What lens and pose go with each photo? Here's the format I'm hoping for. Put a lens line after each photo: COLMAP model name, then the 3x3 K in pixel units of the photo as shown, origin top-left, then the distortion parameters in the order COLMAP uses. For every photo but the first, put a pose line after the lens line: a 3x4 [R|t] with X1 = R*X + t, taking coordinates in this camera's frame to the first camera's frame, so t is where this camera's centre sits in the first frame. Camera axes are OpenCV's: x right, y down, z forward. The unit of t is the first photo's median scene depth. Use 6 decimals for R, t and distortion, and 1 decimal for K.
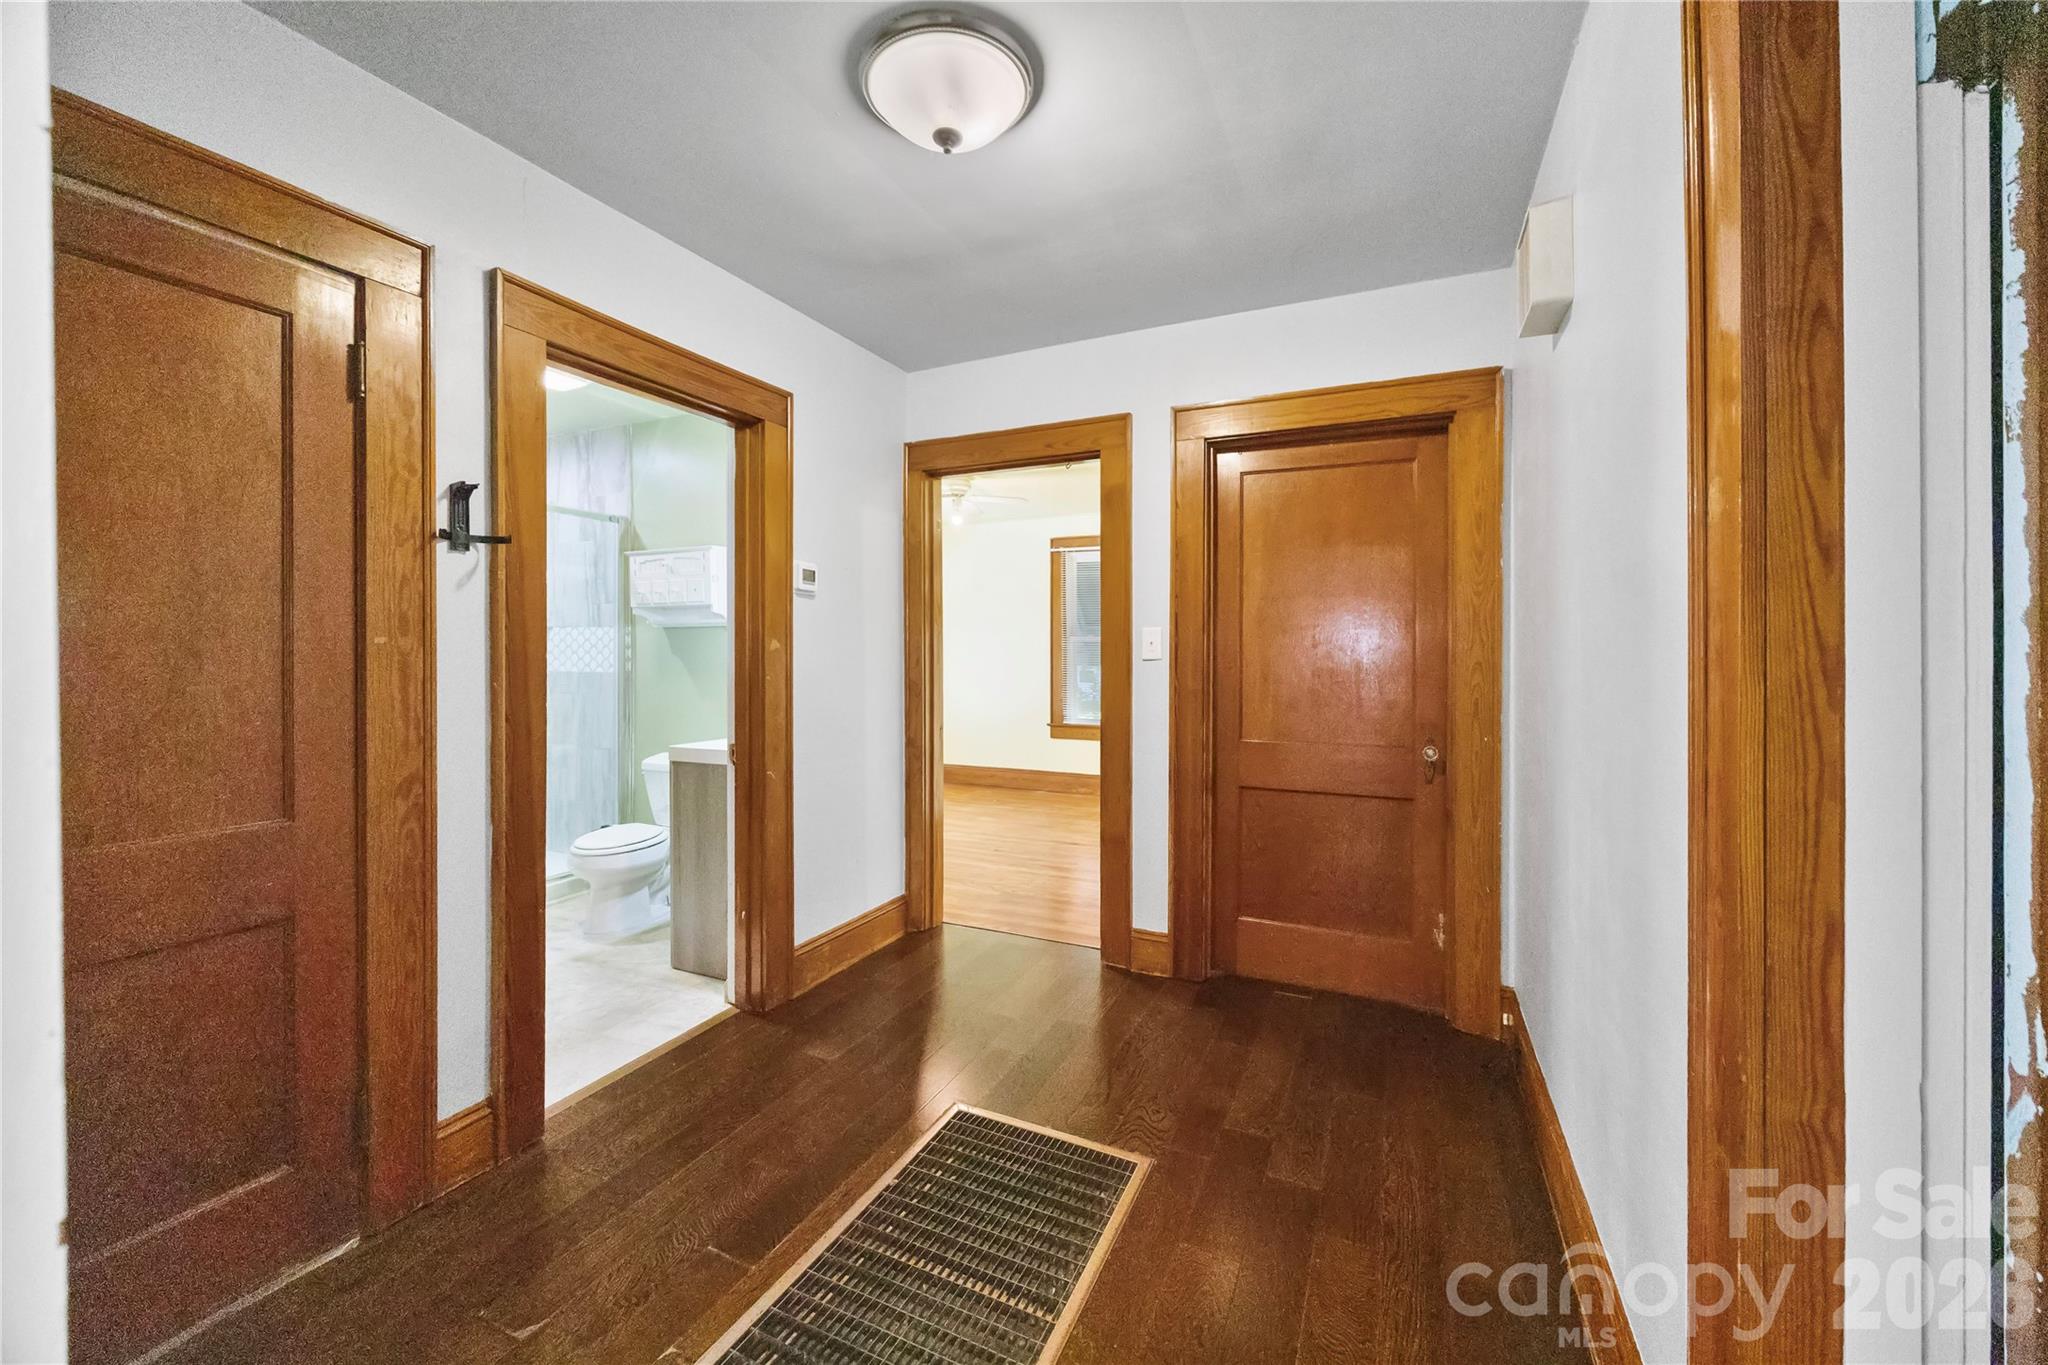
lens RADIAL K [[810.8, 0, 1013.1], [0, 810.8, 668.2], [0, 0, 1]] dist [0.003910, 0.000086]
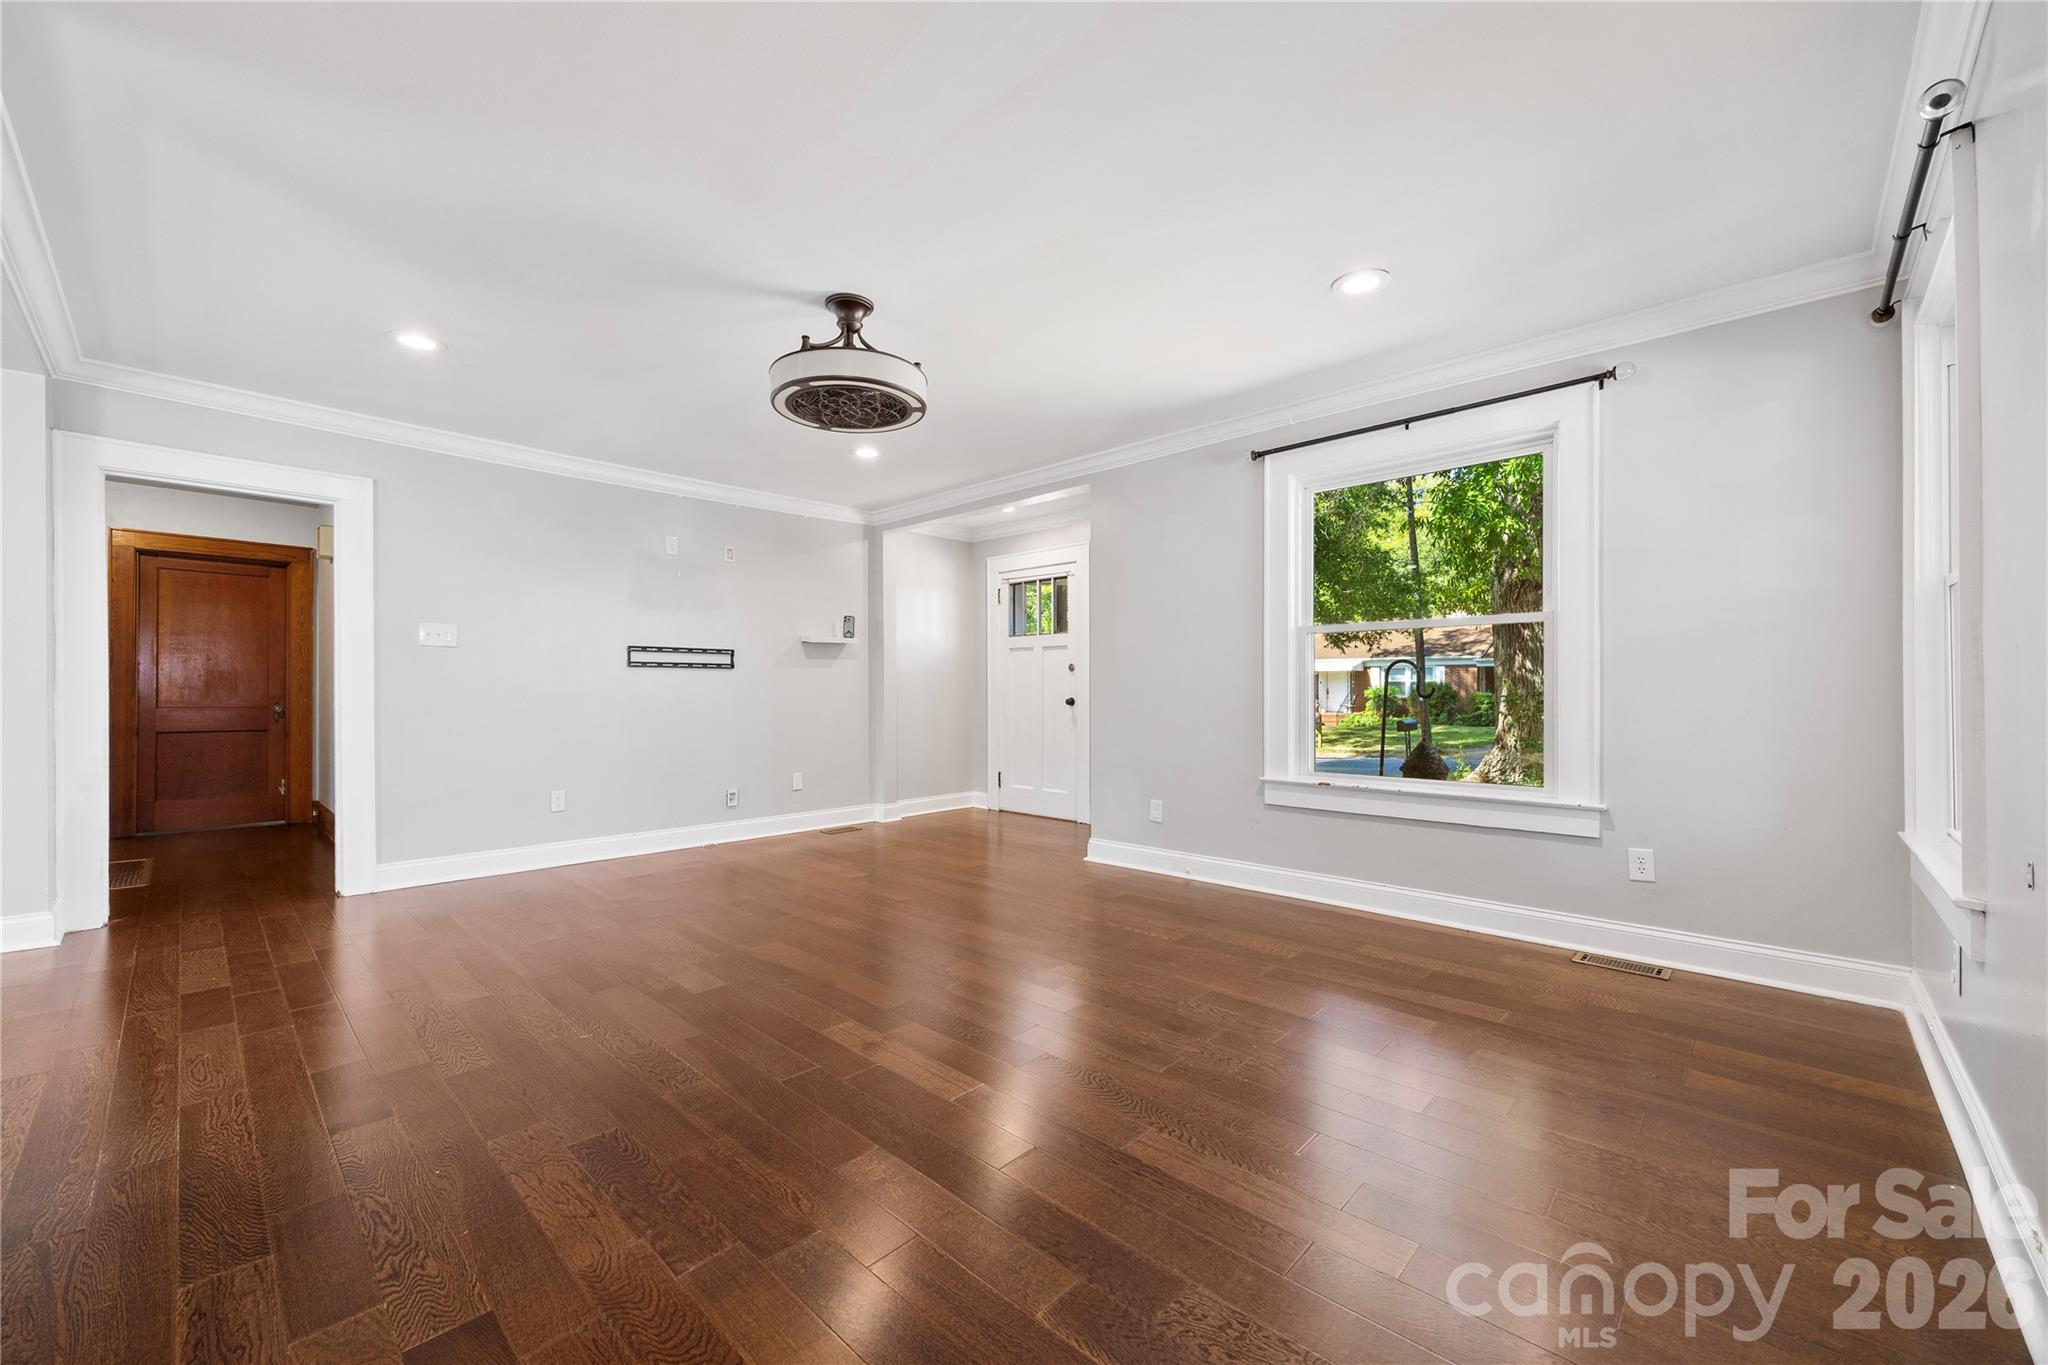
lens RADIAL K [[810.8, 0, 1020.7], [0, 810.8, 683.0], [0, 0, 1]] dist [0.003910, 0.000086]
pose [[0.323528, 0.005453, 0.946203, -0.951947], [0.001807, 0.999978, -0.006381, 0.052570], [-0.946217, 0.003775, 0.323511, -1.676206]]
